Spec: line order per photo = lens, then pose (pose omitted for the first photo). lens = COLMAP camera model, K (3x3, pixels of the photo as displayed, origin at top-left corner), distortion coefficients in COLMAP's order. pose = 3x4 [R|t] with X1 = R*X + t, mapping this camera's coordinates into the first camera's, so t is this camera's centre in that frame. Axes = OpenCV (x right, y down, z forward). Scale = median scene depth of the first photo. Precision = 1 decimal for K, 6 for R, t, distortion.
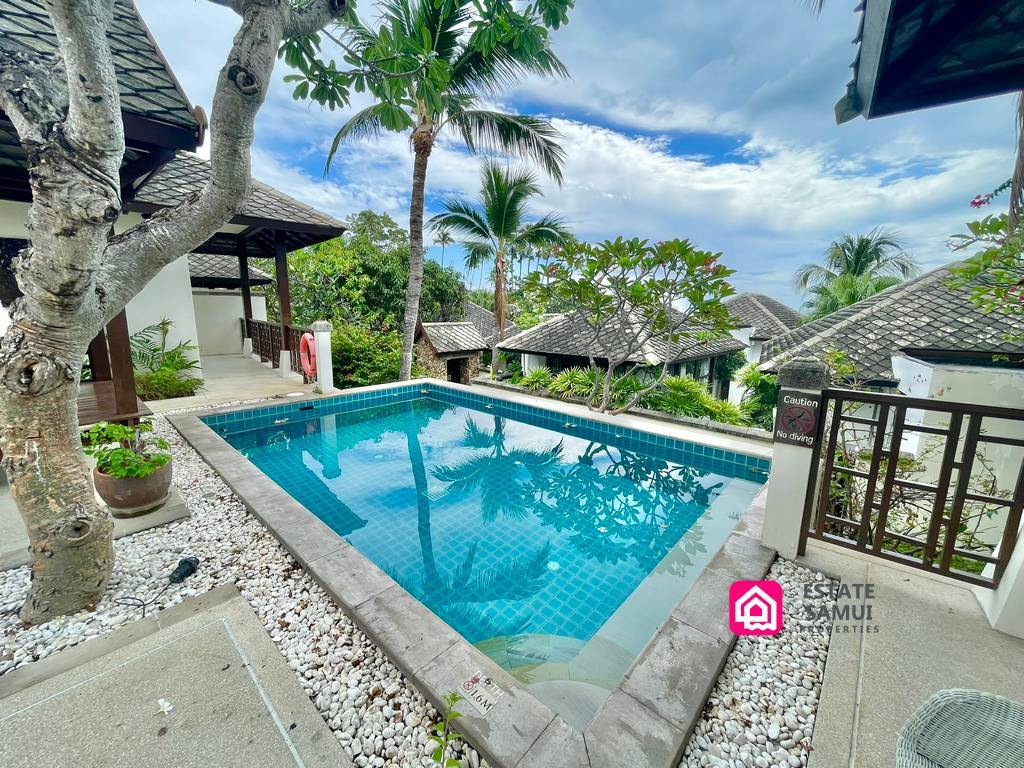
lens RADIAL K [[411.3, 0, 507.3], [0, 411.3, 380.6], [0, 0, 1]] dist [-0.000907, -0.000346]
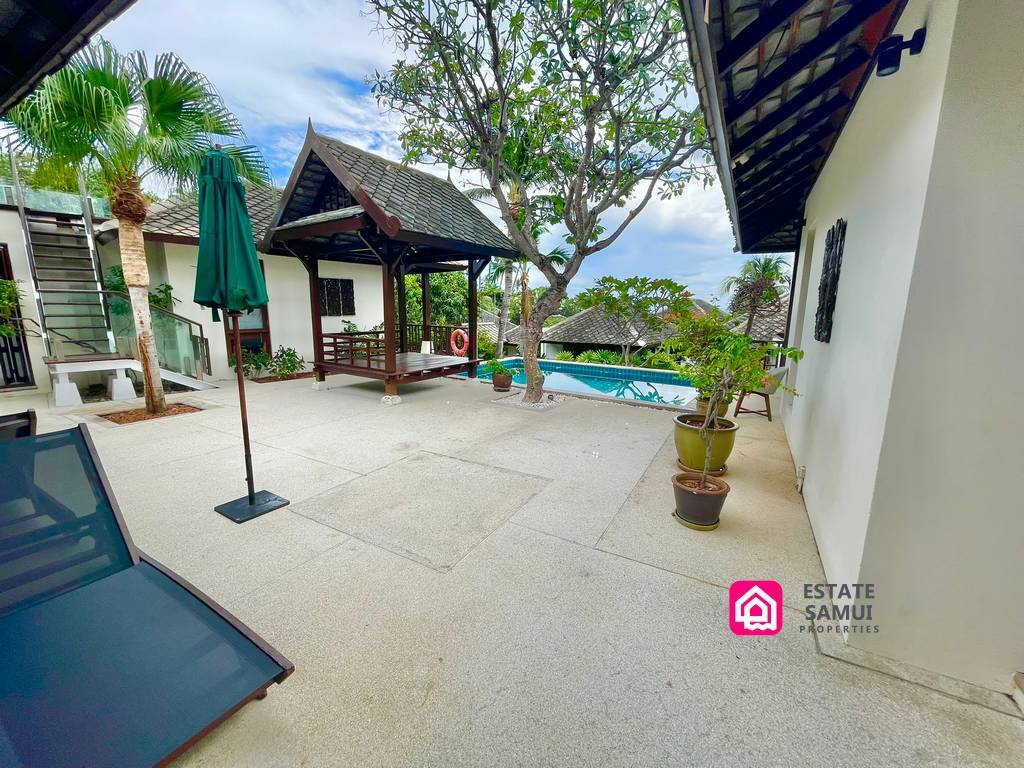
lens RADIAL K [[411.3, 0, 507.3], [0, 411.3, 380.6], [0, 0, 1]] dist [-0.000907, -0.000346]
pose [[0.991710, -0.029701, 0.125018, -0.330921], [0.030060, 0.999548, -0.000989, 0.070062], [-0.124932, 0.004739, 0.992154, -0.474092]]
